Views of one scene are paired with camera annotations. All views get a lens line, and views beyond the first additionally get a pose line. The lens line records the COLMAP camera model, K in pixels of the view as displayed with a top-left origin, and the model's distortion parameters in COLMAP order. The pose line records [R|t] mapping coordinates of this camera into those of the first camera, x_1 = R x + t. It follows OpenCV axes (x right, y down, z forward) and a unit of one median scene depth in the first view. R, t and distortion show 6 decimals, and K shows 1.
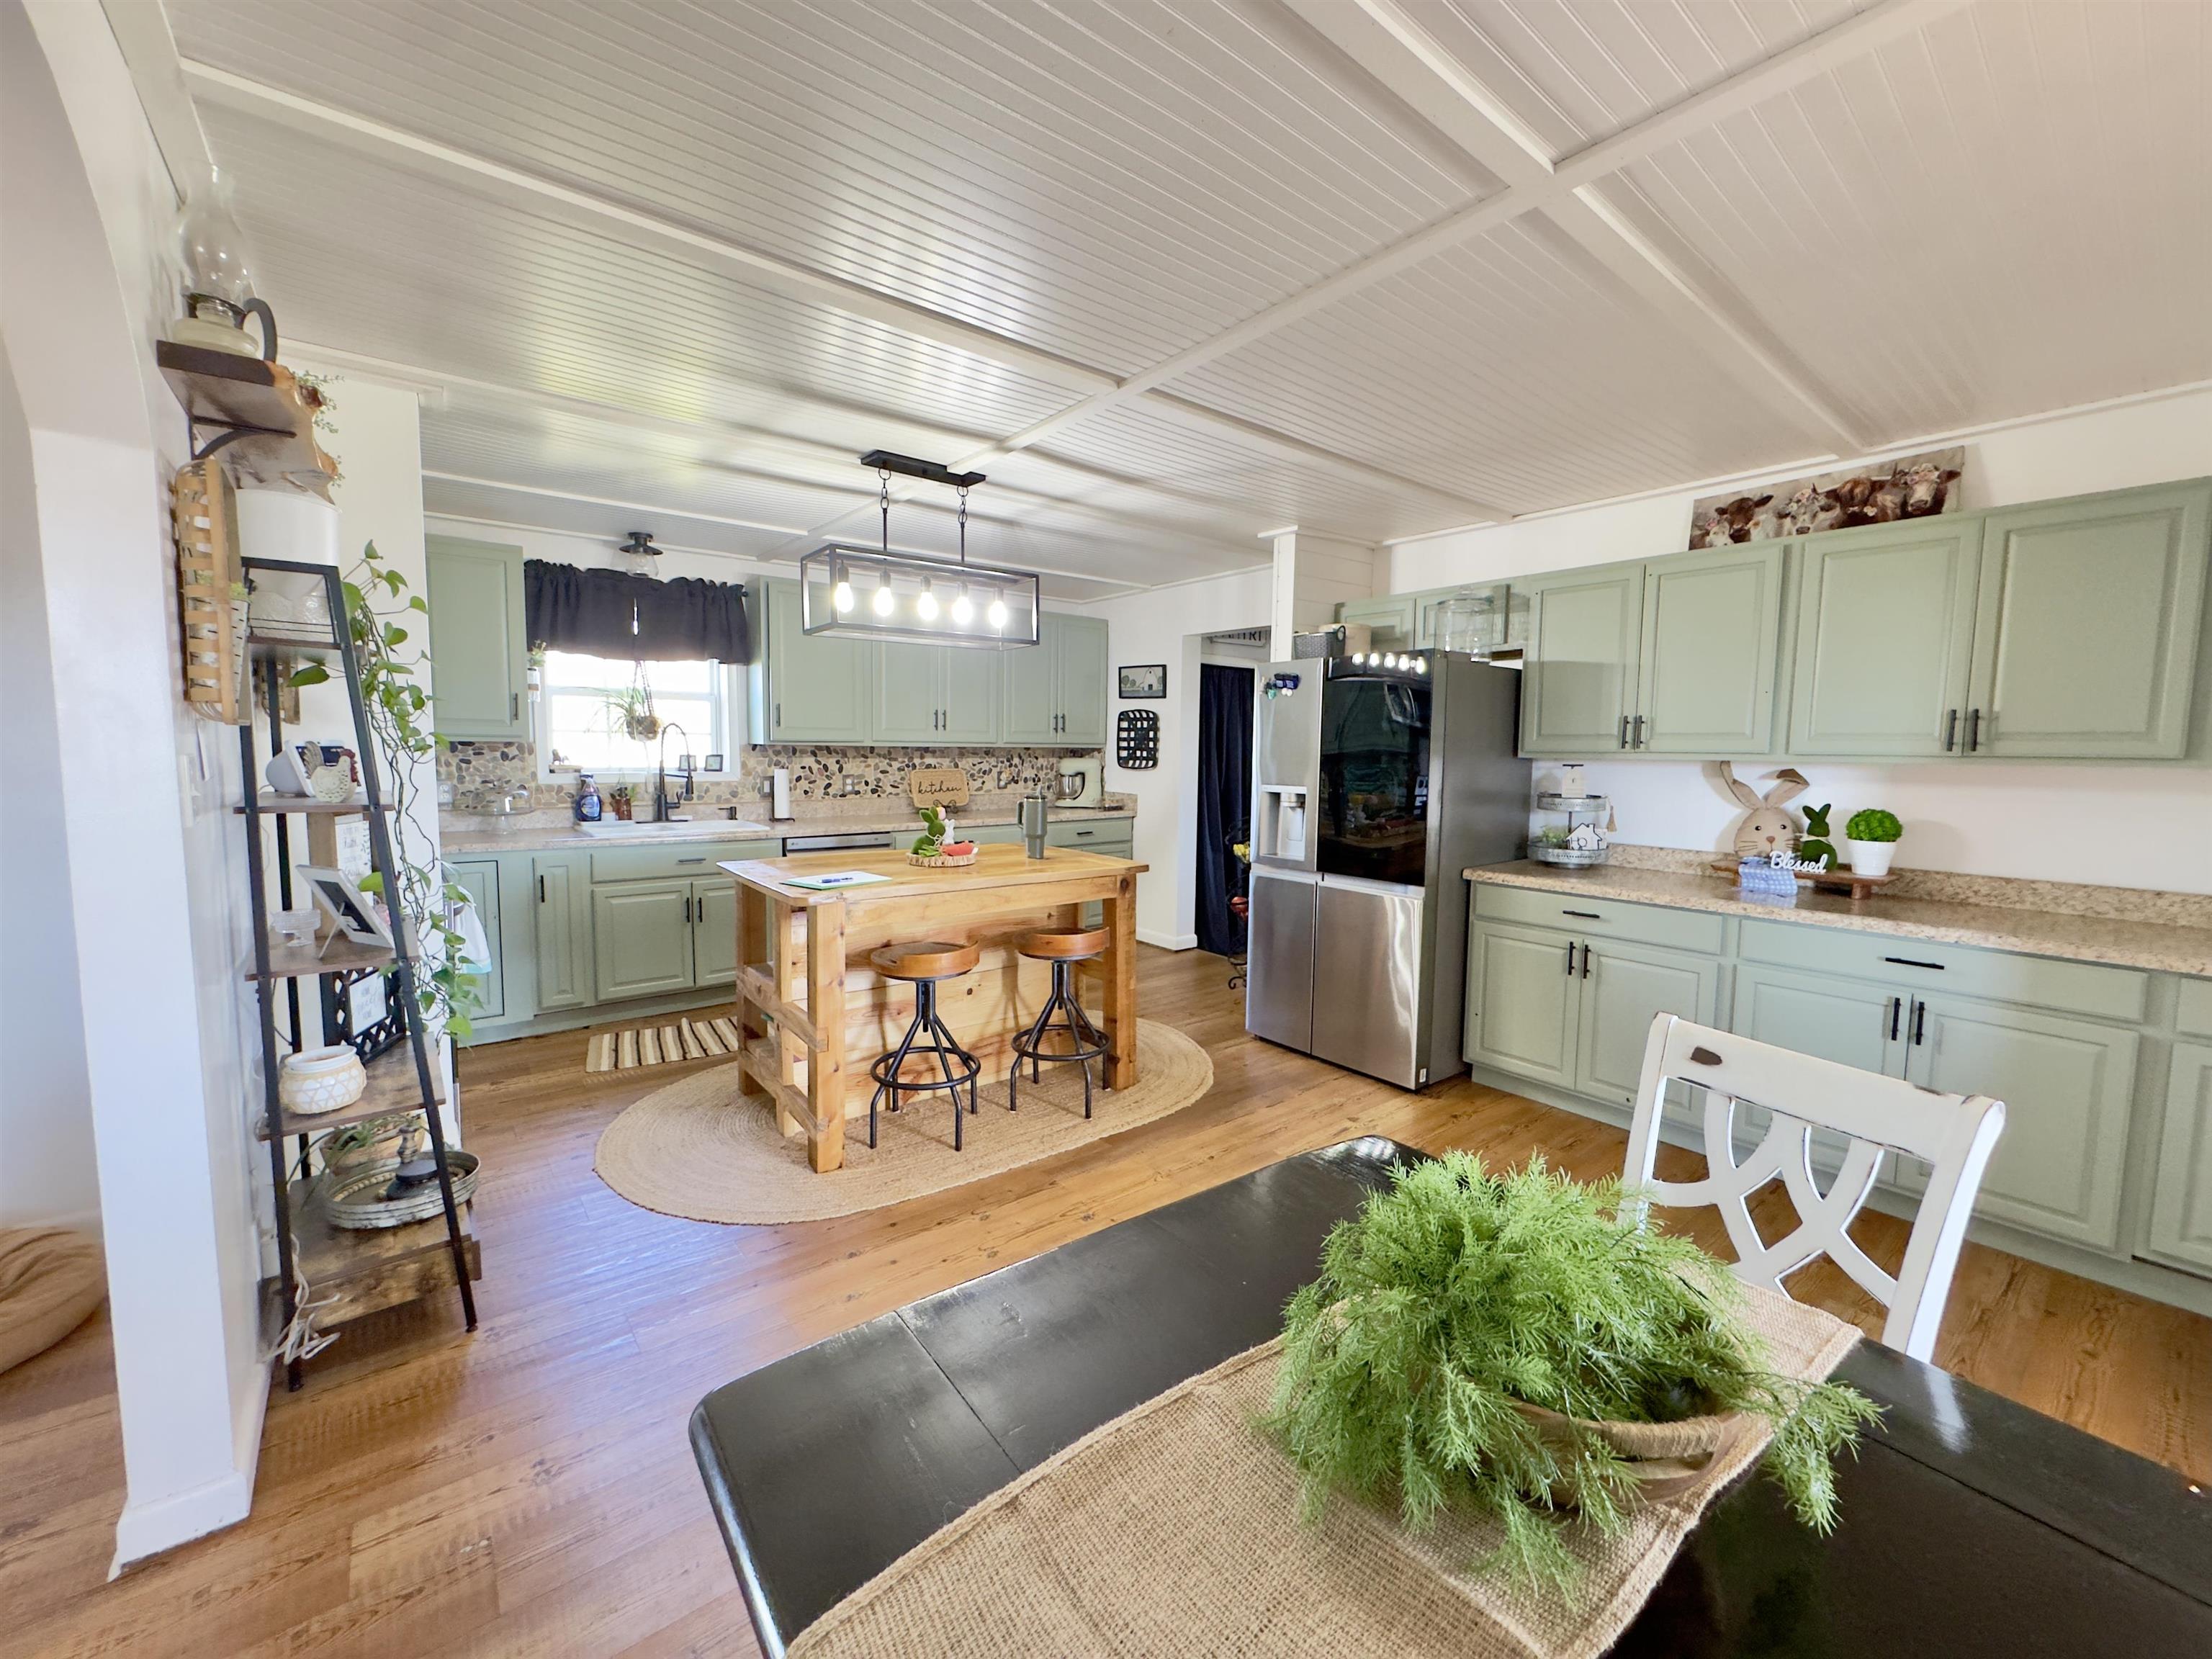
lens RADIAL K [[881.6, 0, 1111.7], [0, 881.6, 827.2], [0, 0, 1]] dist [-0.004183, 0.000153]
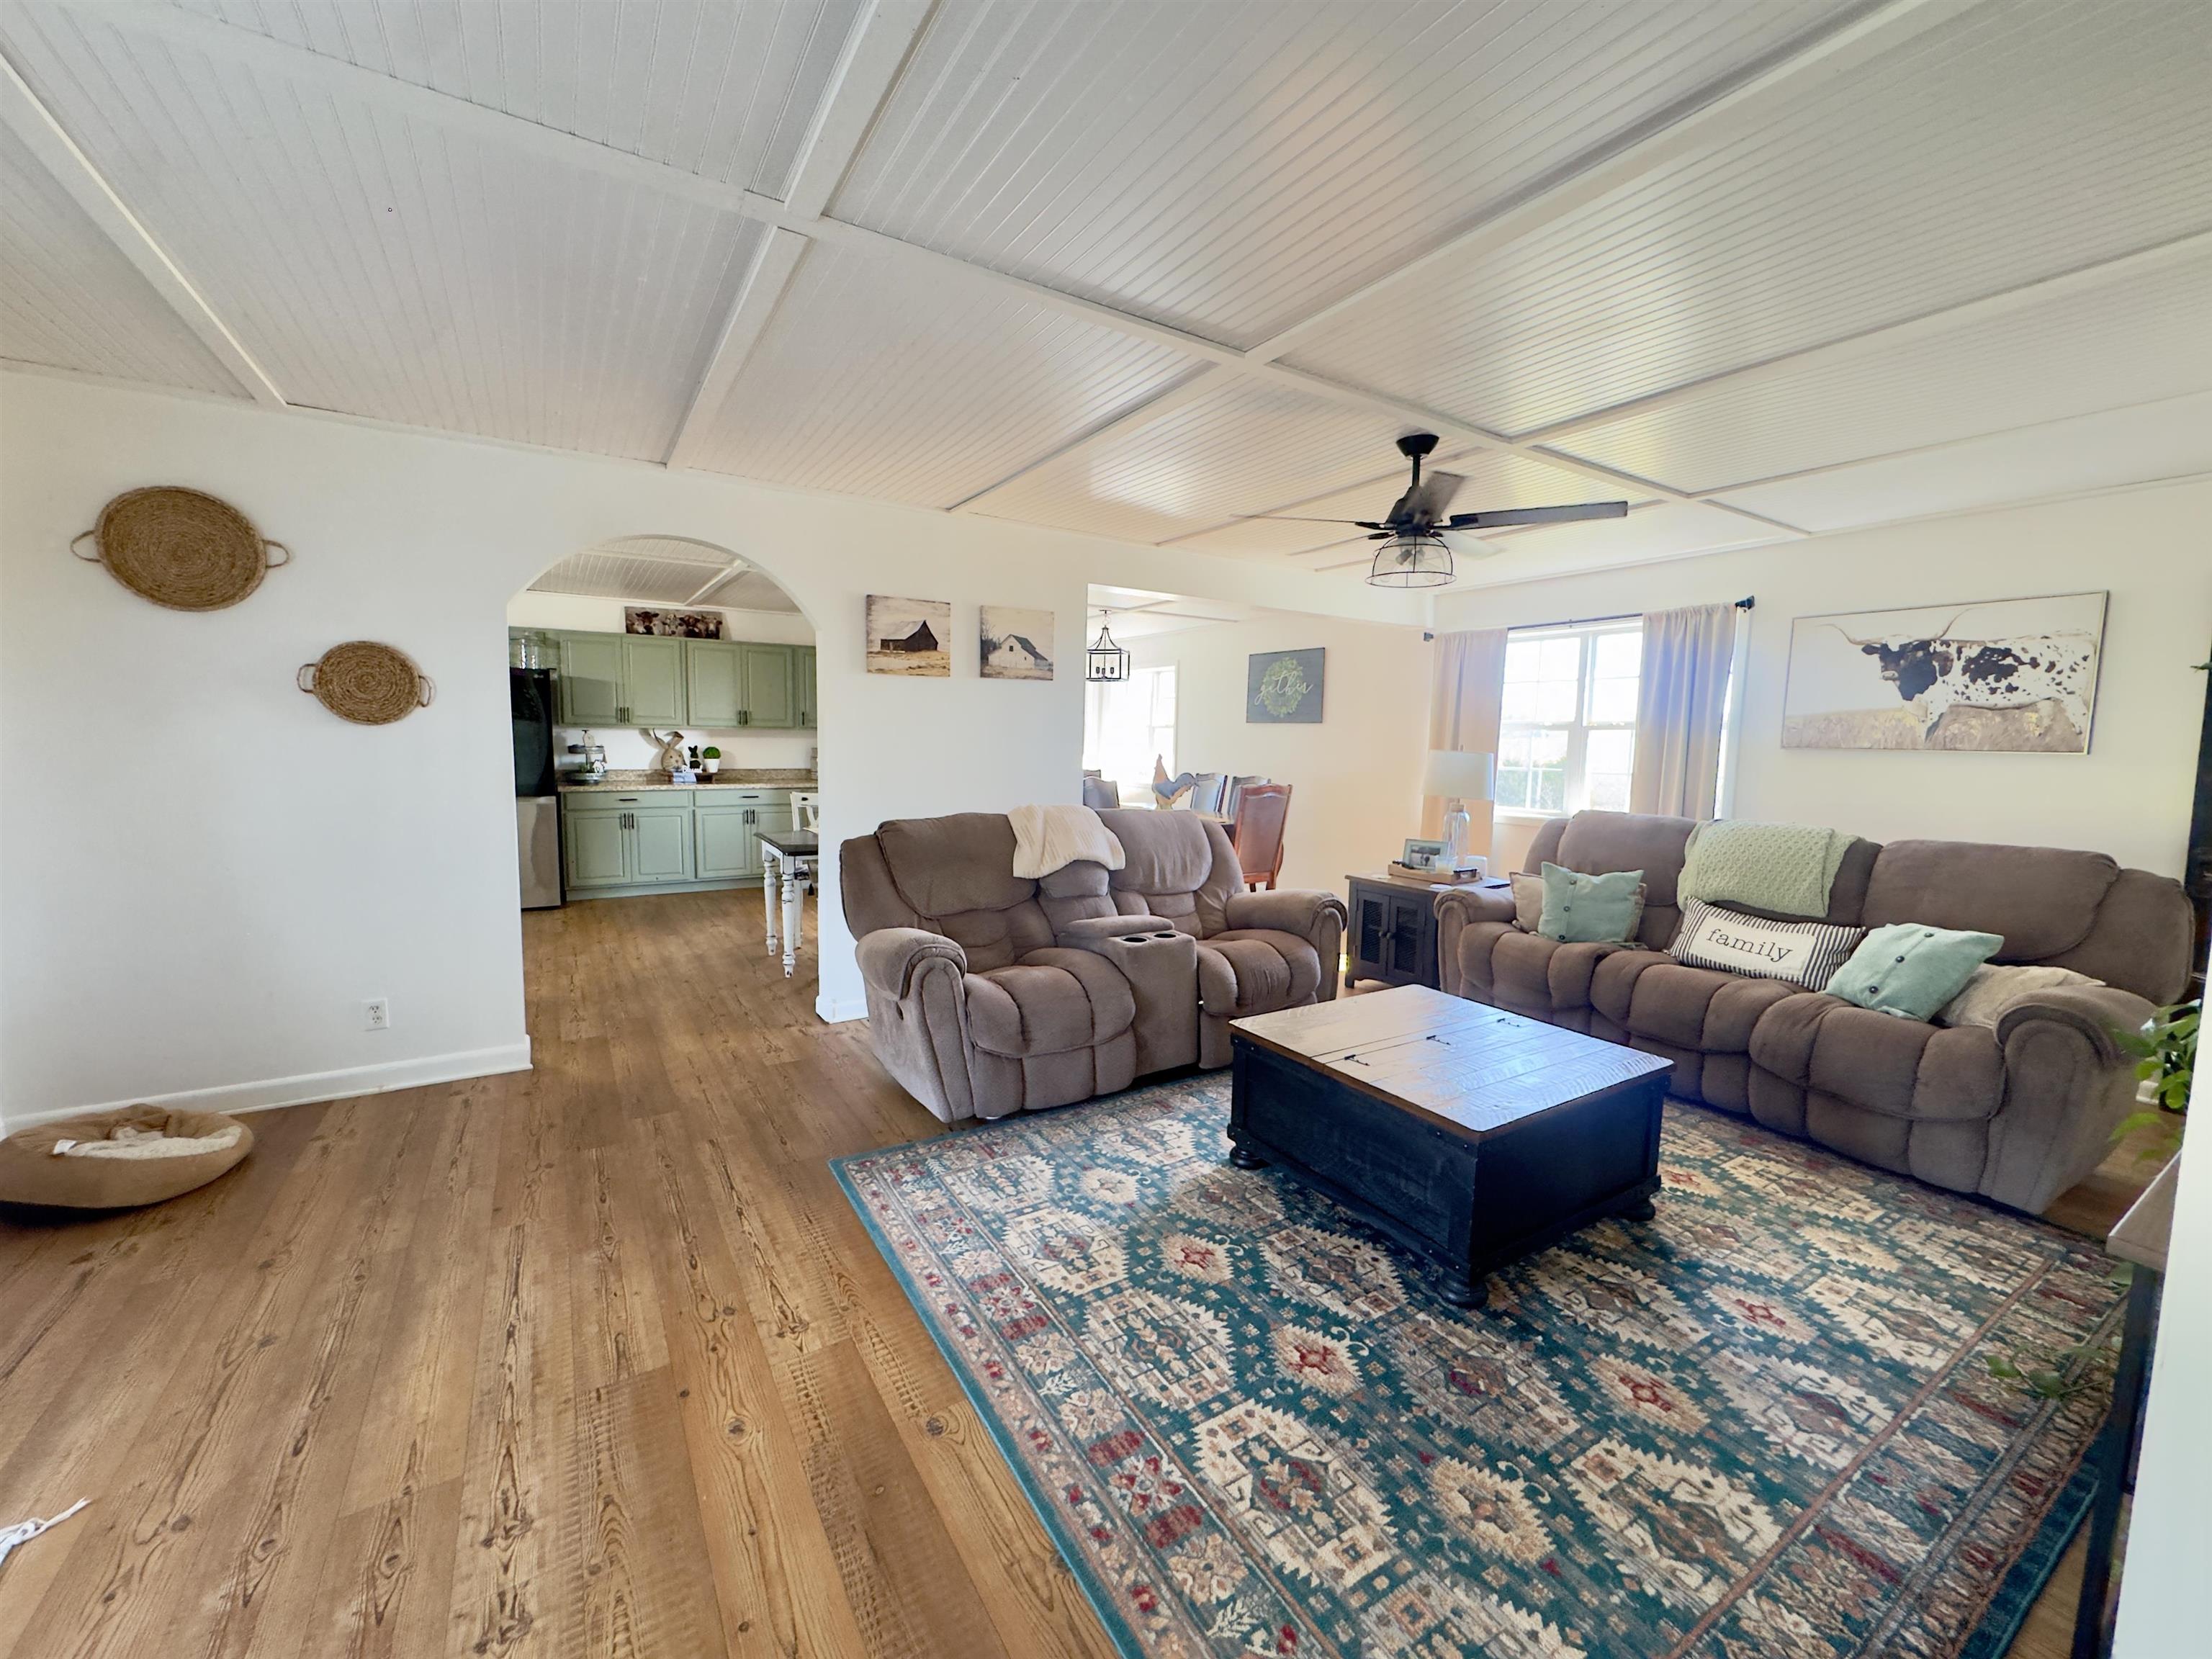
lens RADIAL K [[881.6, 0, 1107.7], [0, 881.6, 821.2], [0, 0, 1]] dist [-0.004183, 0.000153]
pose [[0.114687, -0.107733, 0.987543, -1.366558], [0.073931, 0.992271, 0.099663, 0.022023], [-0.990647, 0.061580, 0.121765, -0.401728]]
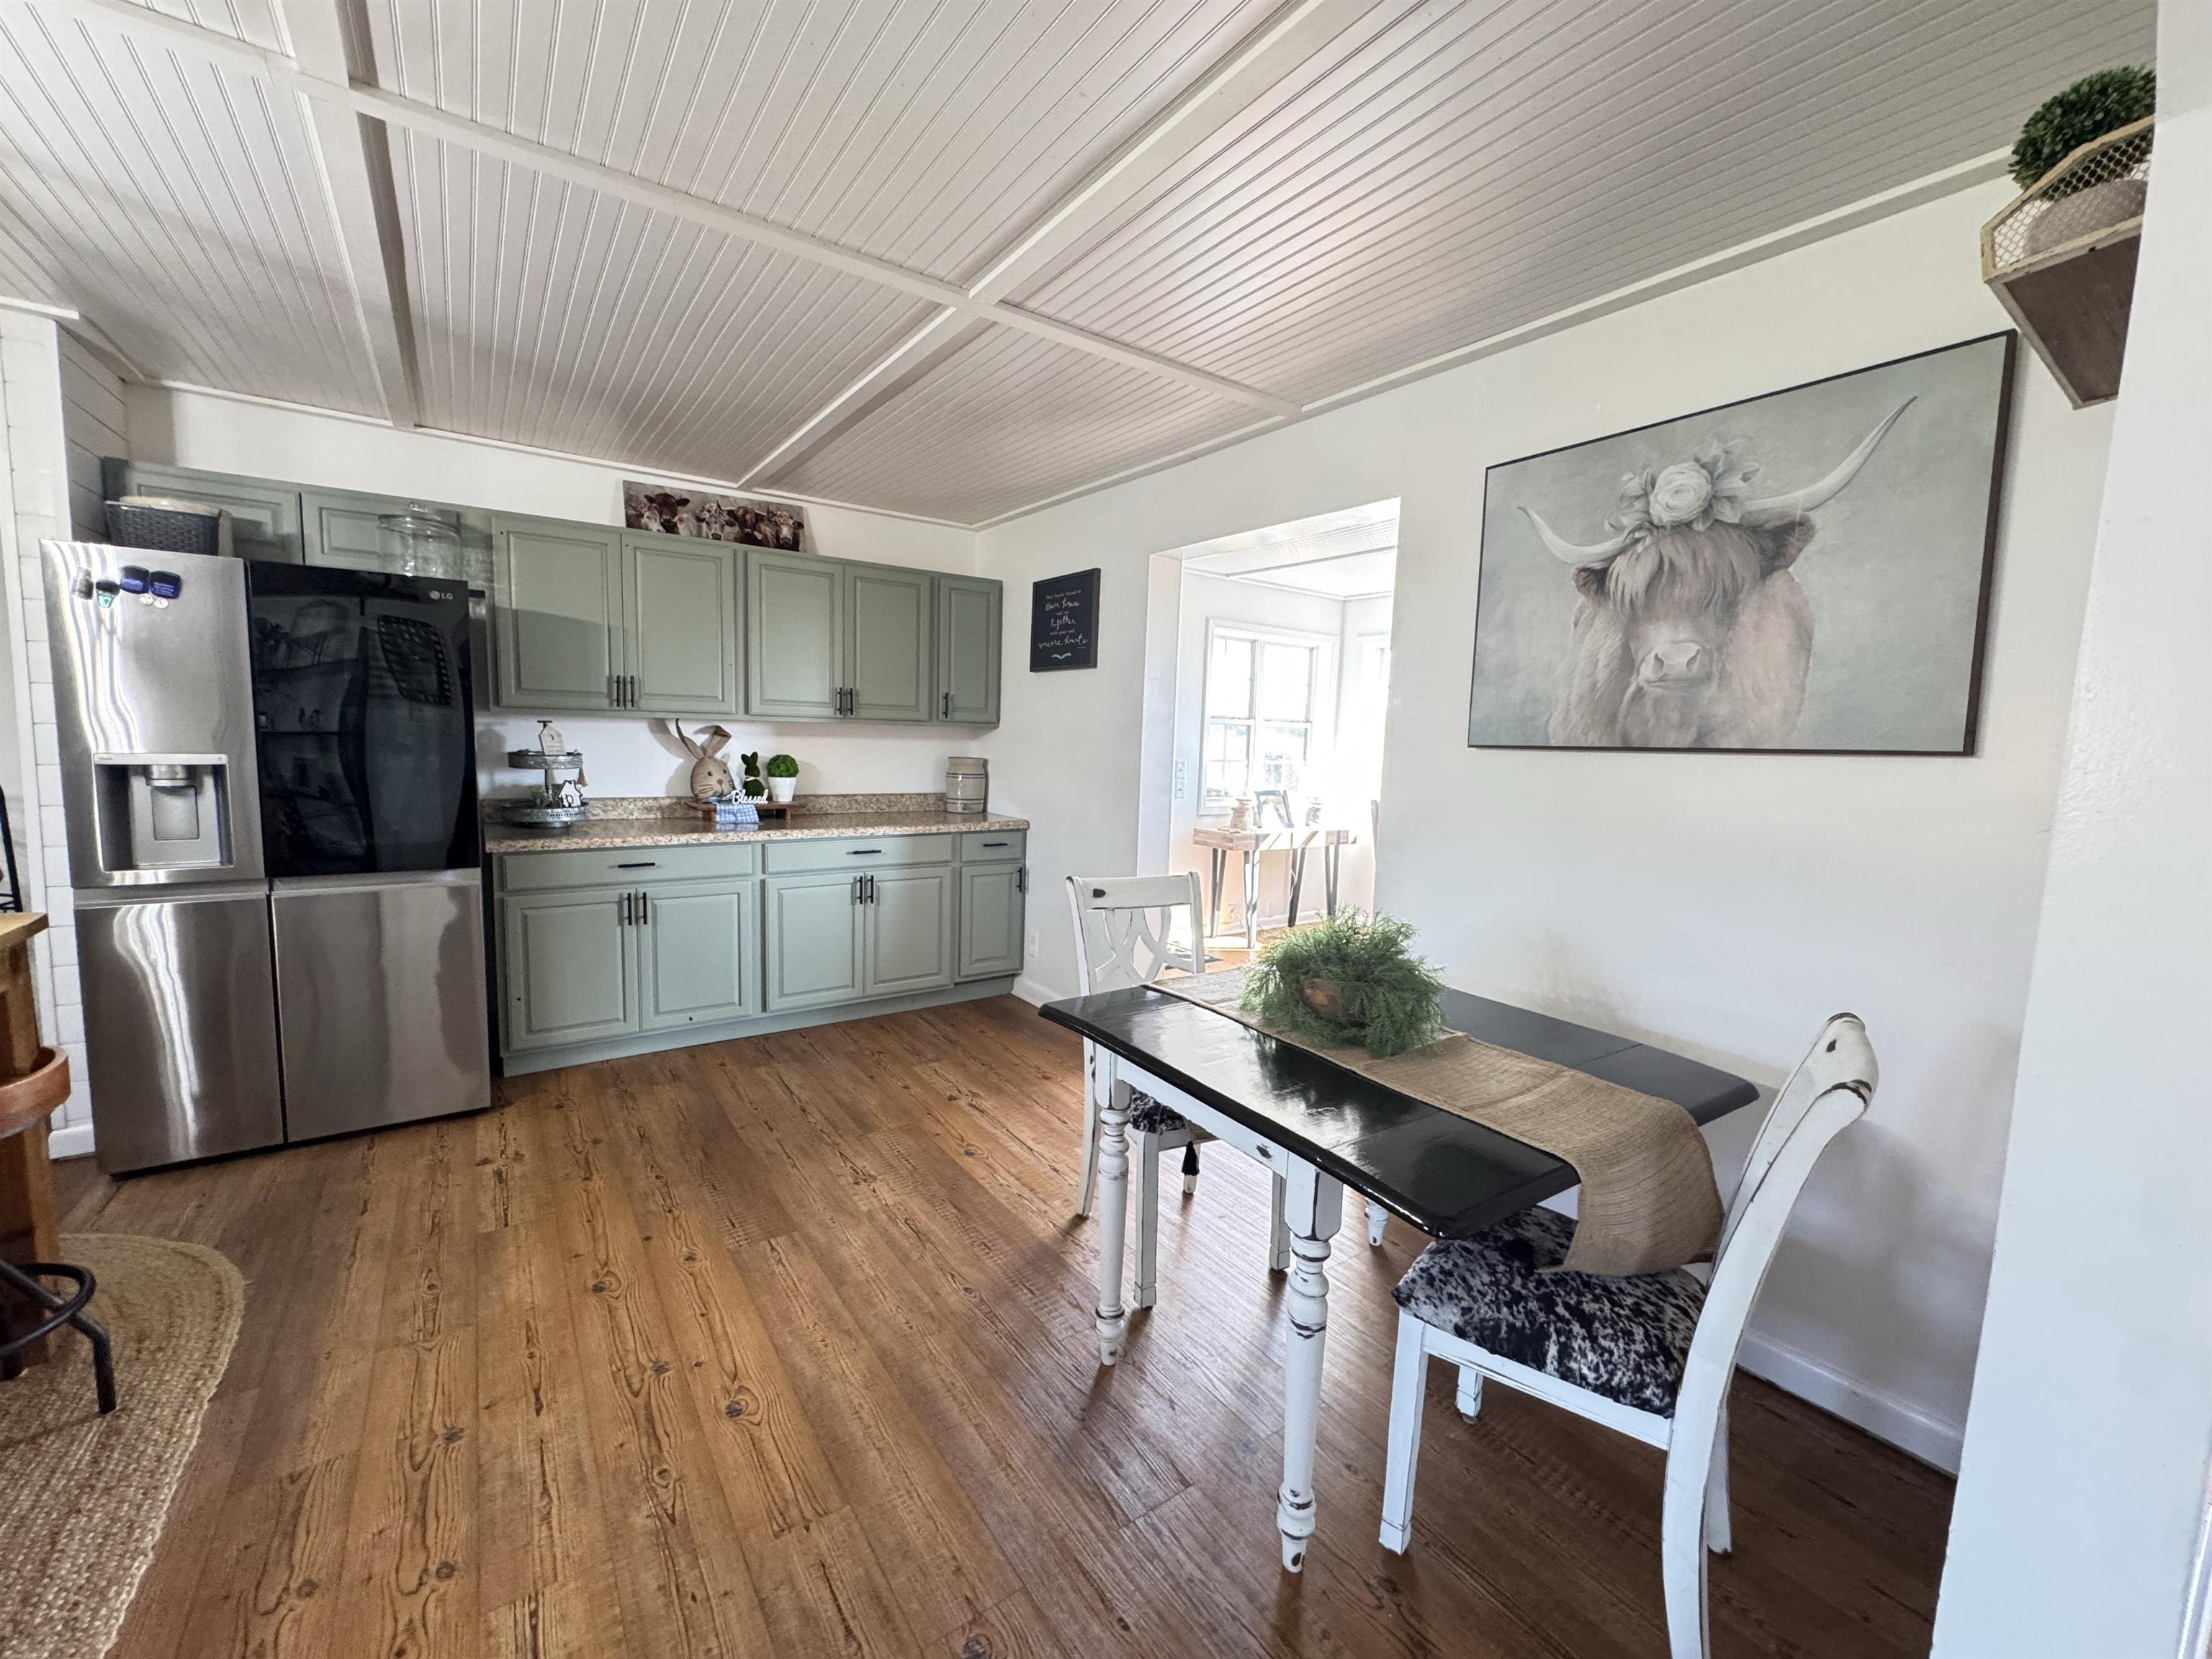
lens RADIAL K [[881.6, 0, 1103.4], [0, 881.6, 822.2], [0, 0, 1]] dist [-0.004183, 0.000153]
pose [[0.057344, -0.111540, 0.992104, -0.434070], [0.059826, 0.992337, 0.108109, -0.029589], [-0.996560, 0.053154, 0.063577, 0.344825]]
